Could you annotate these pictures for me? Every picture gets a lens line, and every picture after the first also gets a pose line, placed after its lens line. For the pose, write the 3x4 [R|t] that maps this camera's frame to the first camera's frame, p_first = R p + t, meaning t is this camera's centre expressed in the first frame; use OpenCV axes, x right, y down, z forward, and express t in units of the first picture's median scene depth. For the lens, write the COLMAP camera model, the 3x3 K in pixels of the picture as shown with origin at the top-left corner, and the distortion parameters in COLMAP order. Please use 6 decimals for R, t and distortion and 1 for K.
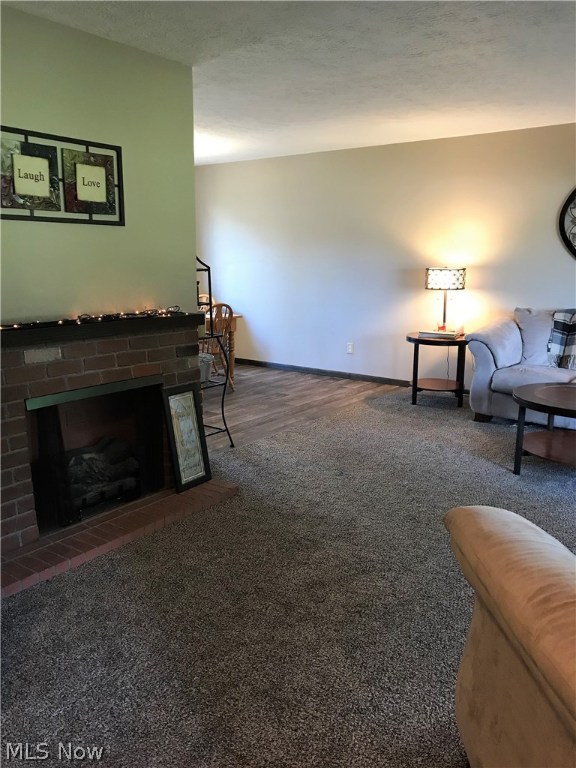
lens RADIAL K [[633.1, 0, 286.2], [0, 633.1, 380.2], [0, 0, 1]] dist [0.074313, -0.099244]
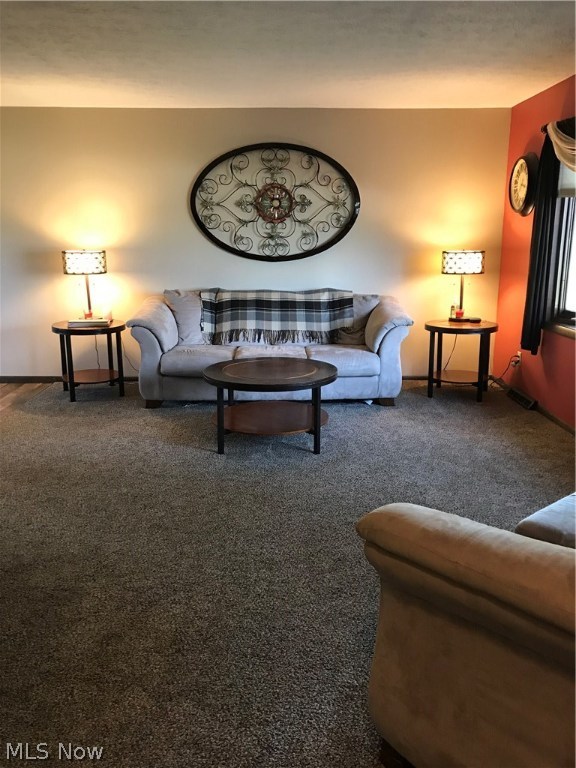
lens RADIAL K [[633.1, 0, 286.2], [0, 633.1, 380.2], [0, 0, 1]] dist [0.074313, -0.099244]
pose [[0.788706, -0.145511, 0.597302, -0.111197], [0.125239, 0.989240, 0.075621, -0.025382], [-0.601879, 0.015163, 0.798443, 0.091443]]
